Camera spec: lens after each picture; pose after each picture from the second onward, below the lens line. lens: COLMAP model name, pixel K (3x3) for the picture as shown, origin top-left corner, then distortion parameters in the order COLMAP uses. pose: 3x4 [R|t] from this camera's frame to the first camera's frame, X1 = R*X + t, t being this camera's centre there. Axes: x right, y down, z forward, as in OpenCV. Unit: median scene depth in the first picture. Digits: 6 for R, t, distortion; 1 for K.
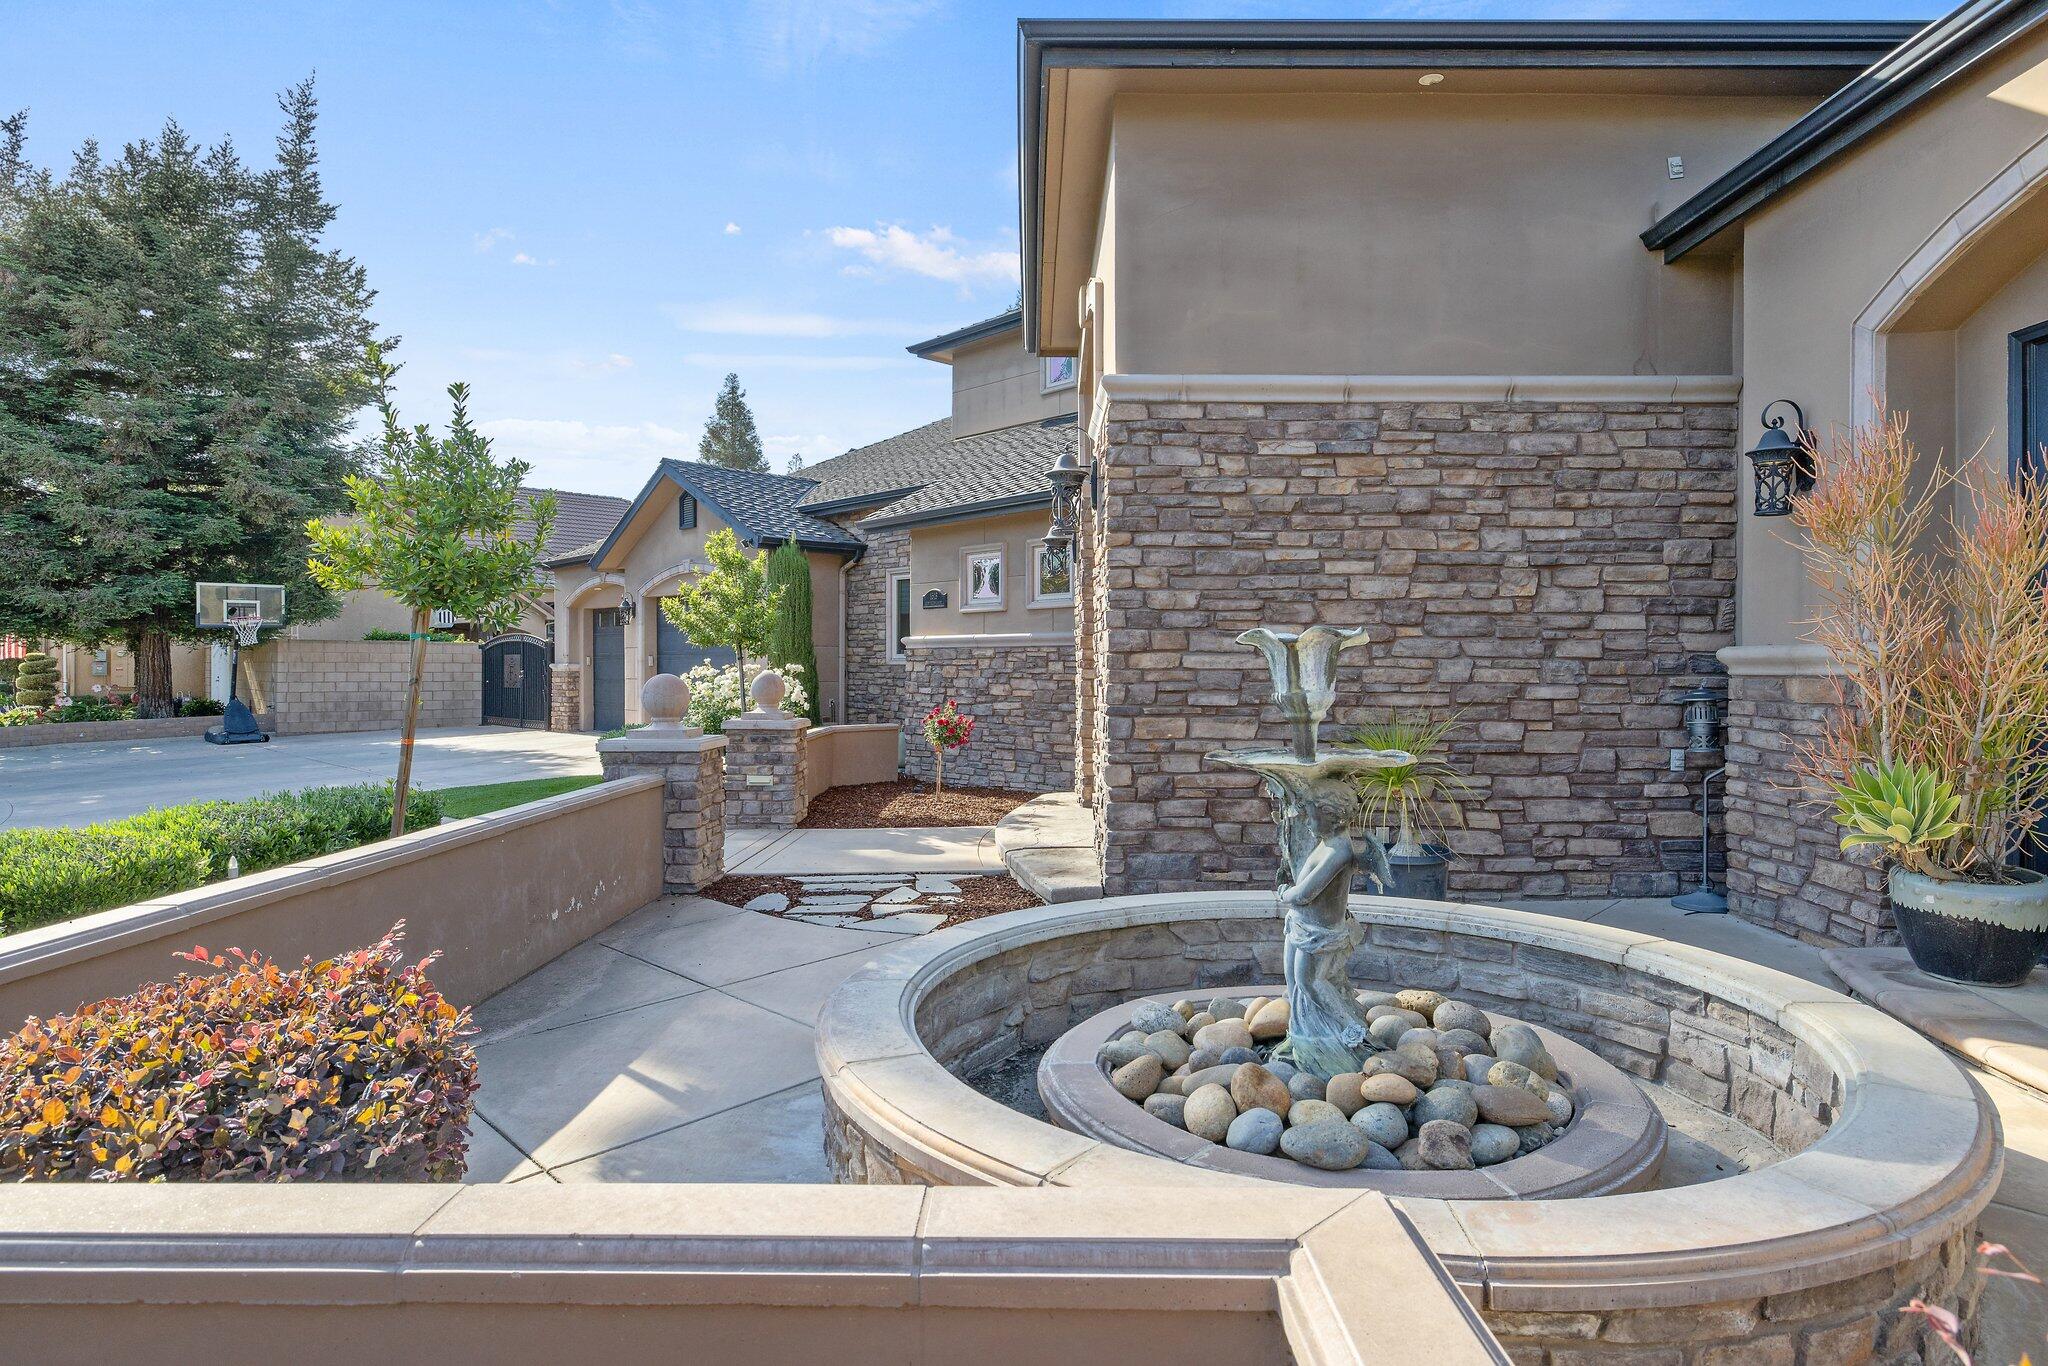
lens RADIAL K [[1135.8, 0, 1040.8], [0, 1135.8, 670.1], [0, 0, 1]] dist [0.004342, 0.000706]
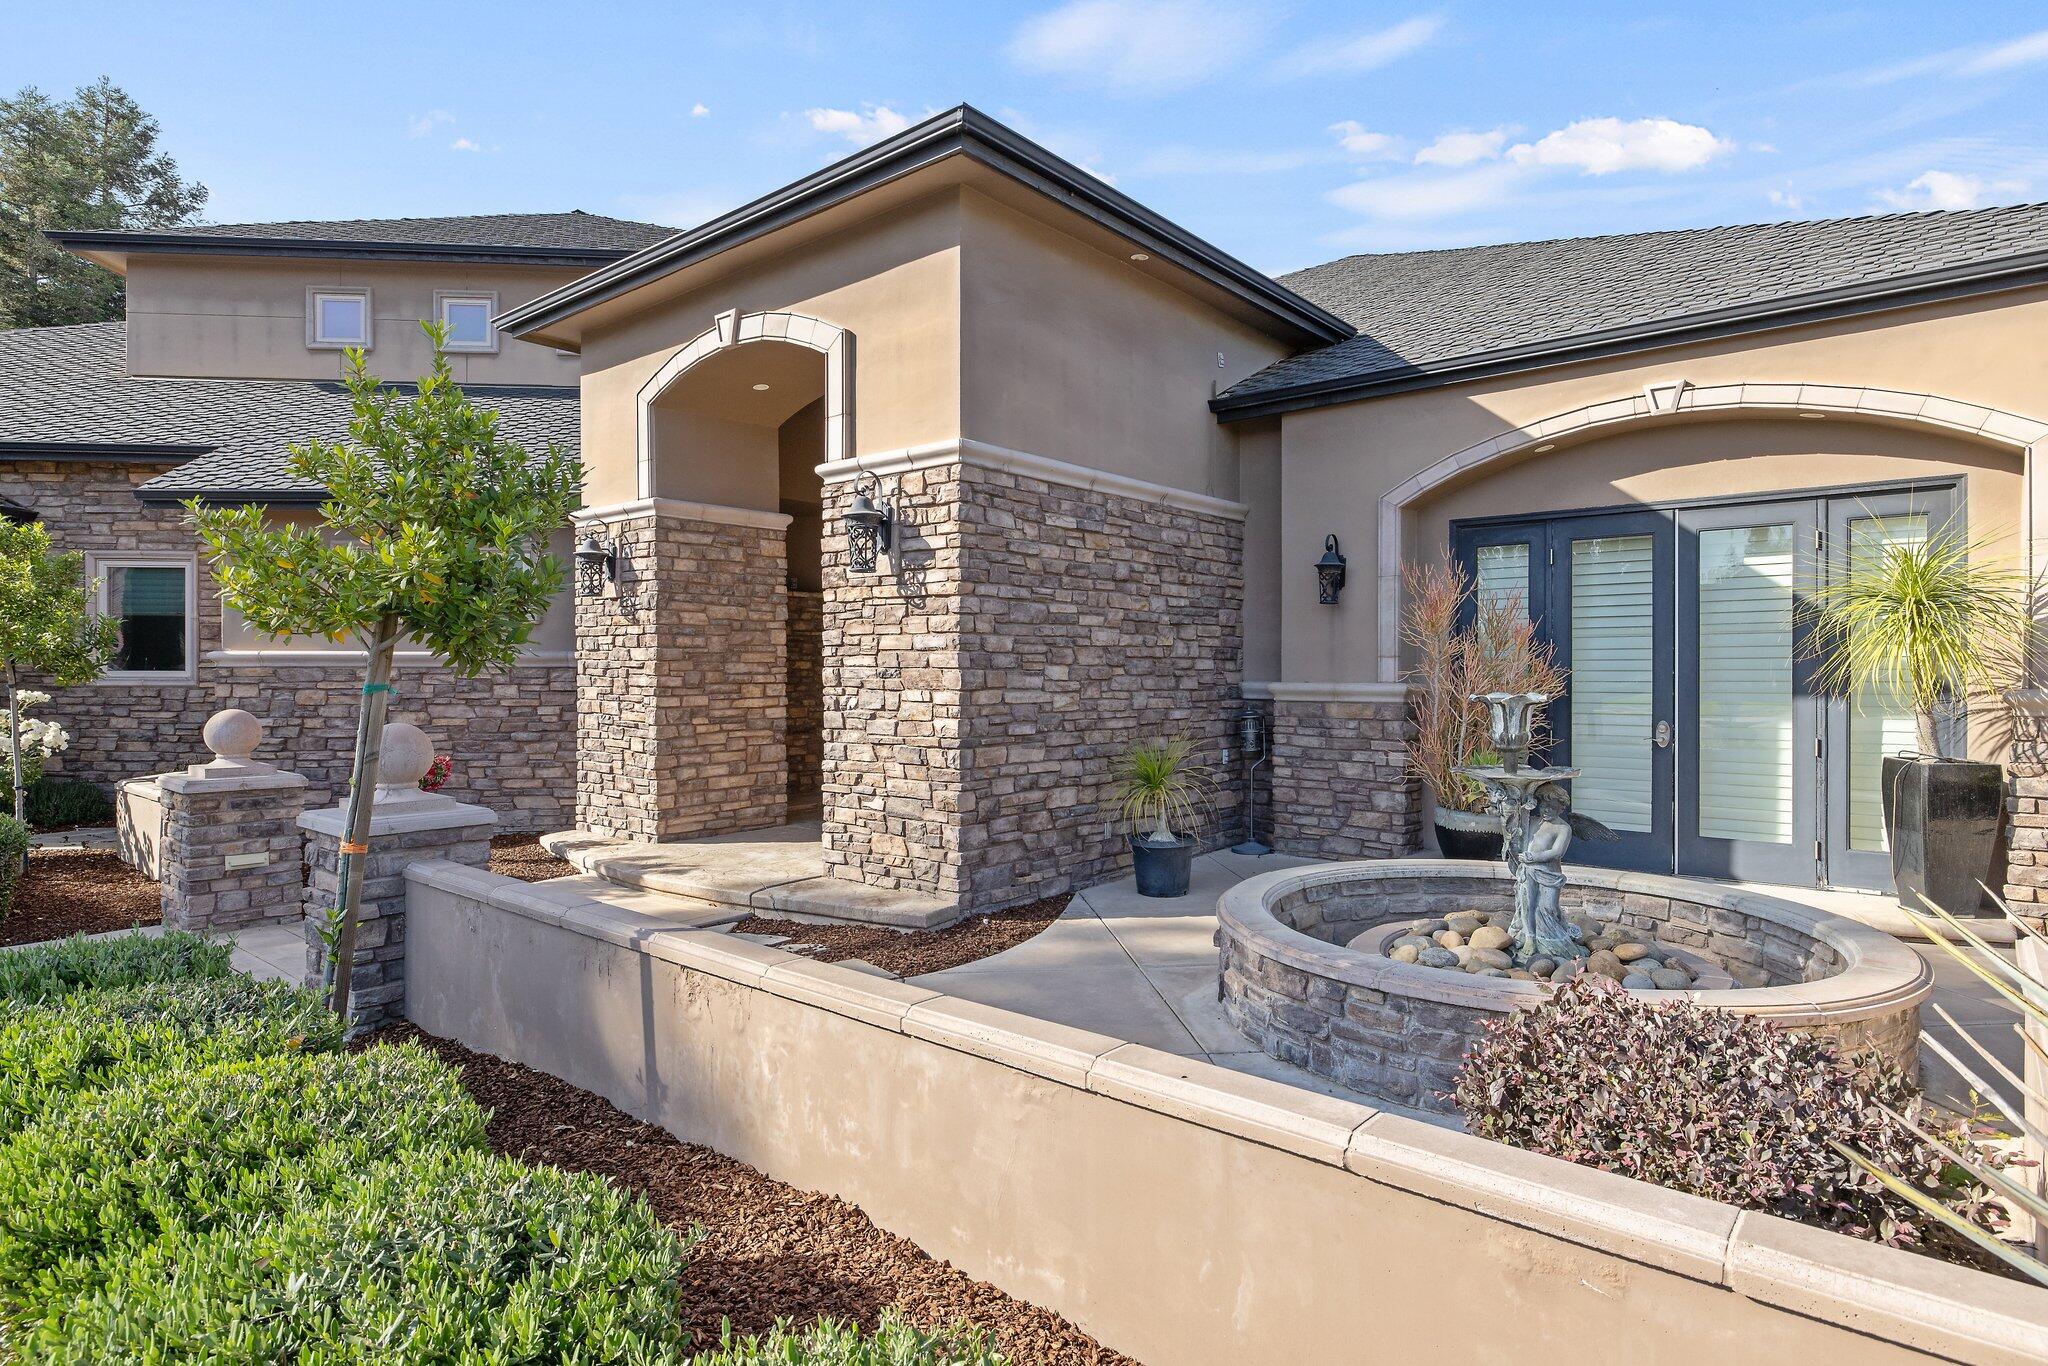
lens RADIAL K [[1080.8, 0, 1040.2], [0, 1080.8, 671.9], [0, 0, 1]] dist [0.008283, 0.000004]
pose [[0.646024, -0.002374, 0.763313, -0.685277], [0.001482, 0.999997, 0.001855, -0.035396], [-0.763316, -0.000068, 0.646026, 0.264474]]
